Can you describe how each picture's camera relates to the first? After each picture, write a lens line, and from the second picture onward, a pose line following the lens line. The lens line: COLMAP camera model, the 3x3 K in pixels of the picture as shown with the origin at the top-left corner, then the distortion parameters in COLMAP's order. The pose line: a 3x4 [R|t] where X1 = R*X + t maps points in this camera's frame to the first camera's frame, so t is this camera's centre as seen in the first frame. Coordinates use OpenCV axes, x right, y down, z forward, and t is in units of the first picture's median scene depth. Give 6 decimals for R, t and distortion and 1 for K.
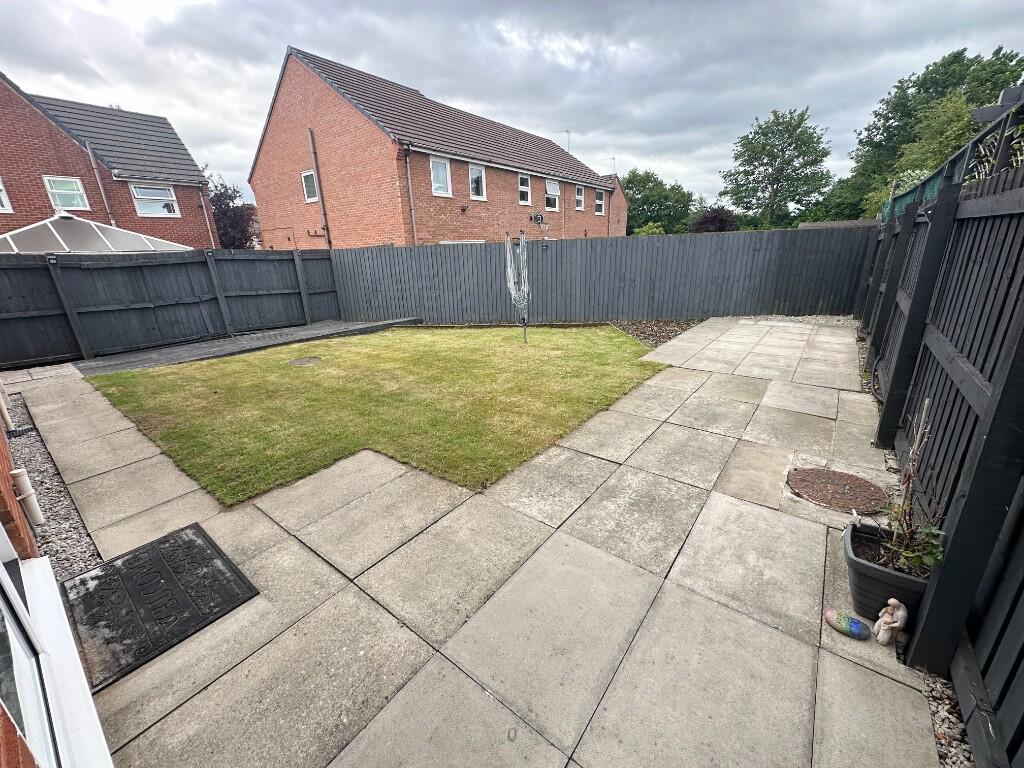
lens RADIAL K [[408.8, 0, 511.8], [0, 408.8, 386.9], [0, 0, 1]] dist [-0.002278, 0.000255]
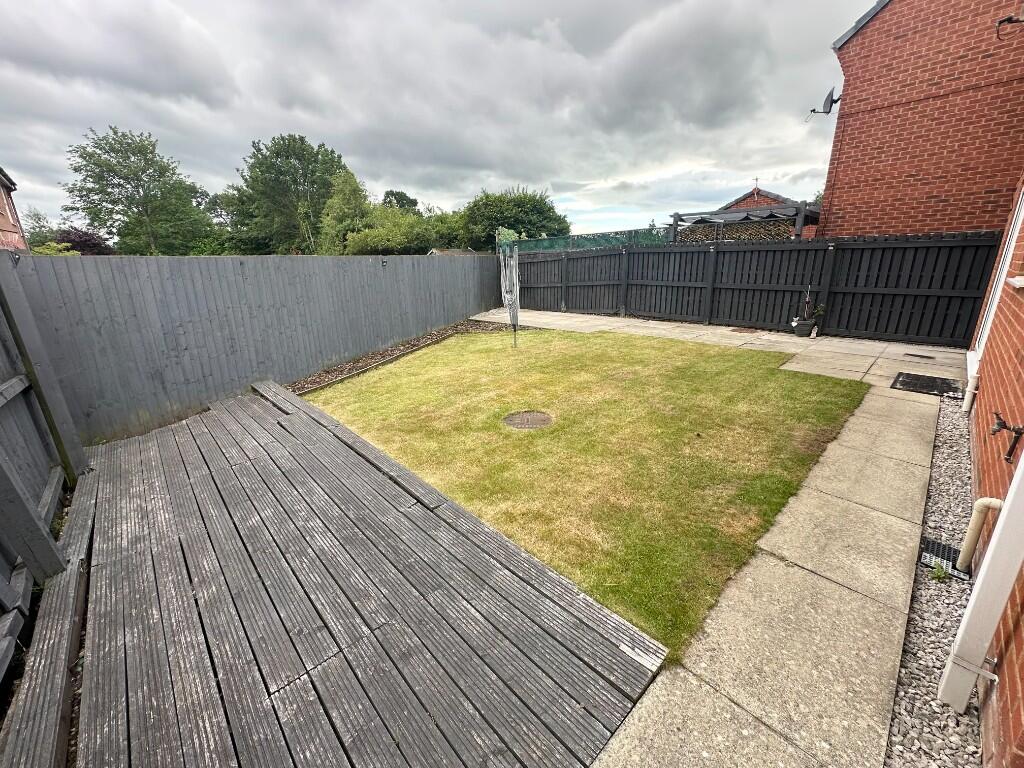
lens RADIAL K [[408.8, 0, 514.2], [0, 408.8, 380.4], [0, 0, 1]] dist [-0.002278, 0.000255]
pose [[0.154232, -0.249016, 0.956140, -0.991717], [0.335320, 0.923476, 0.186420, -0.221611], [-0.929394, 0.291861, 0.225929, 0.761649]]
